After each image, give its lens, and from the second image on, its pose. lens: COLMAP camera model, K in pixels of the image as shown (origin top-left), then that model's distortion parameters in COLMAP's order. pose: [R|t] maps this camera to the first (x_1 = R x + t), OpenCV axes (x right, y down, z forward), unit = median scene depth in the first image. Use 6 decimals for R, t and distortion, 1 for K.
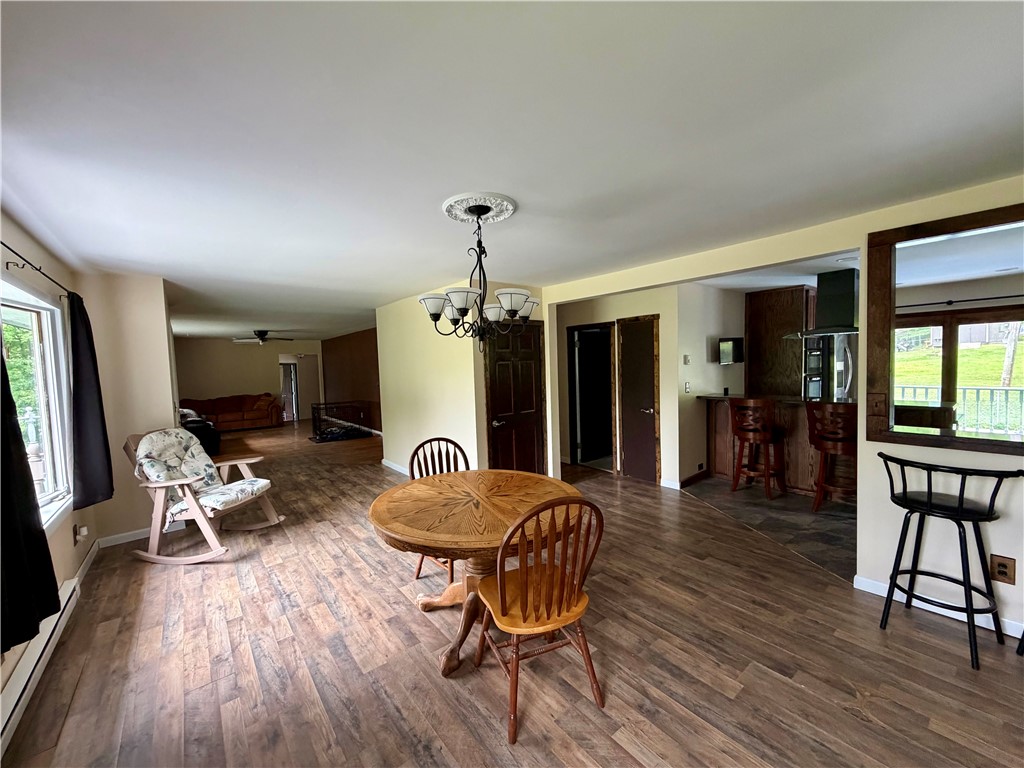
lens RADIAL K [[407.7, 0, 509.7], [0, 407.7, 385.0], [0, 0, 1]] dist [-0.000796, -0.000092]
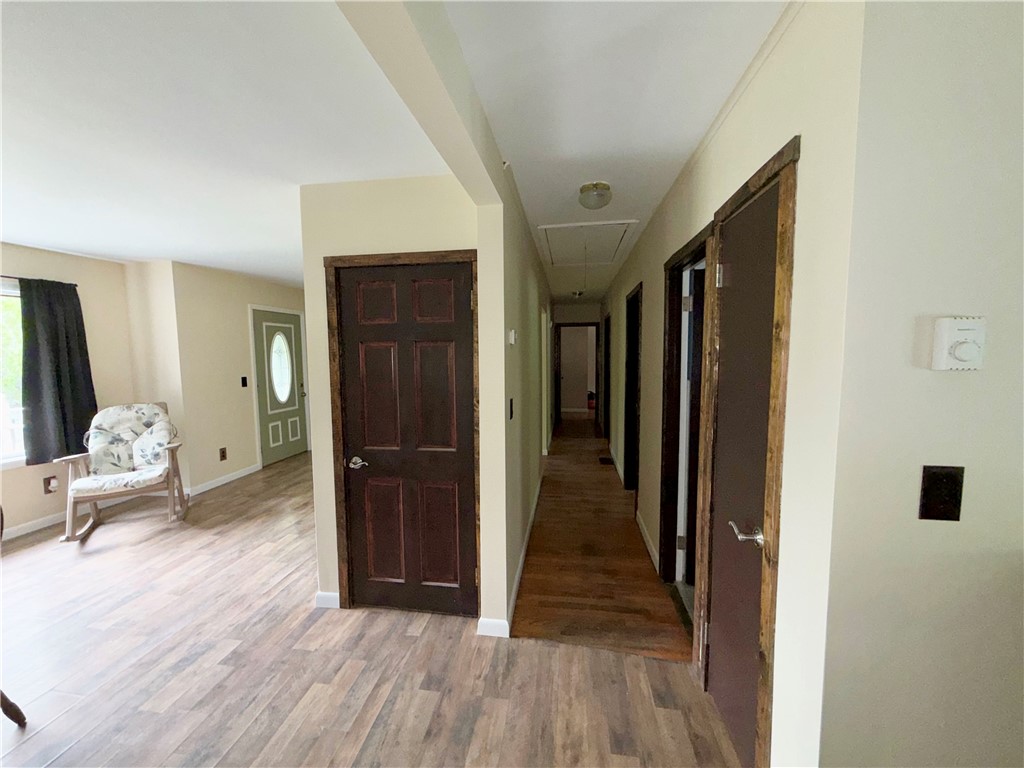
lens RADIAL K [[407.7, 0, 509.7], [0, 407.7, 385.0], [0, 0, 1]] dist [-0.000796, -0.000092]
pose [[0.680073, 0.085706, -0.728118, 0.601876], [-0.048851, 0.996234, 0.071639, -0.065409], [0.731515, -0.013150, 0.681698, 1.012586]]
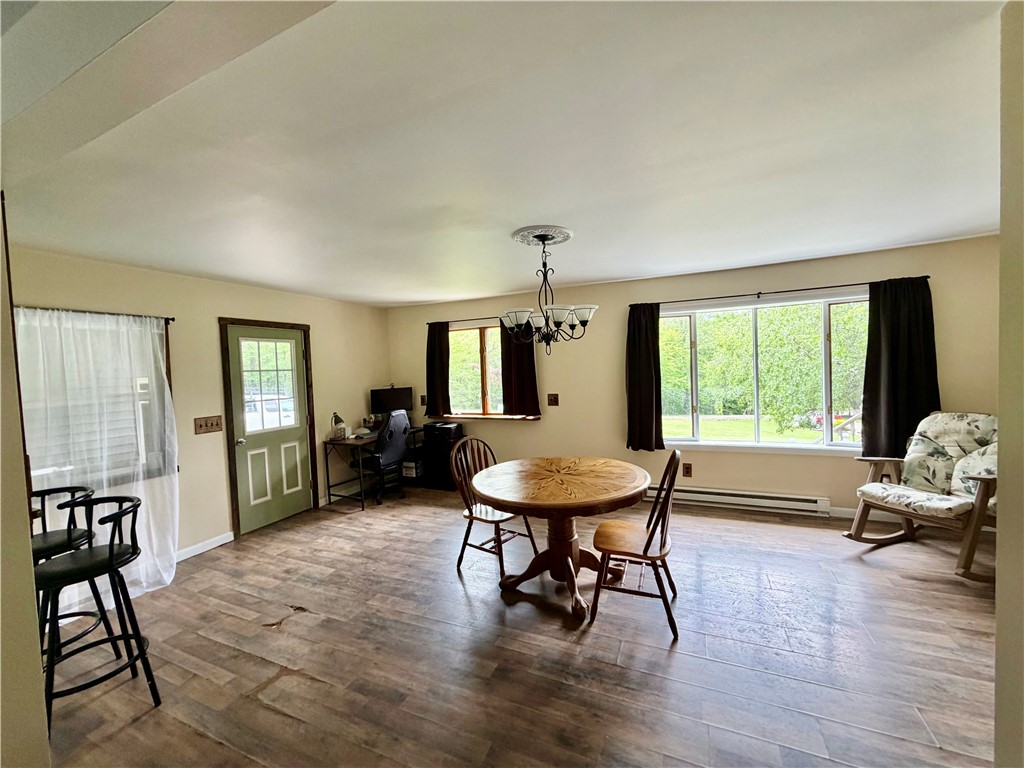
lens RADIAL K [[407.7, 0, 509.7], [0, 407.7, 385.0], [0, 0, 1]] dist [-0.000796, -0.000092]
pose [[-0.887597, 0.084159, -0.452868, 0.386486], [0.043837, 0.994138, 0.098829, -0.075869], [0.458531, 0.067868, -0.886083, 1.331481]]
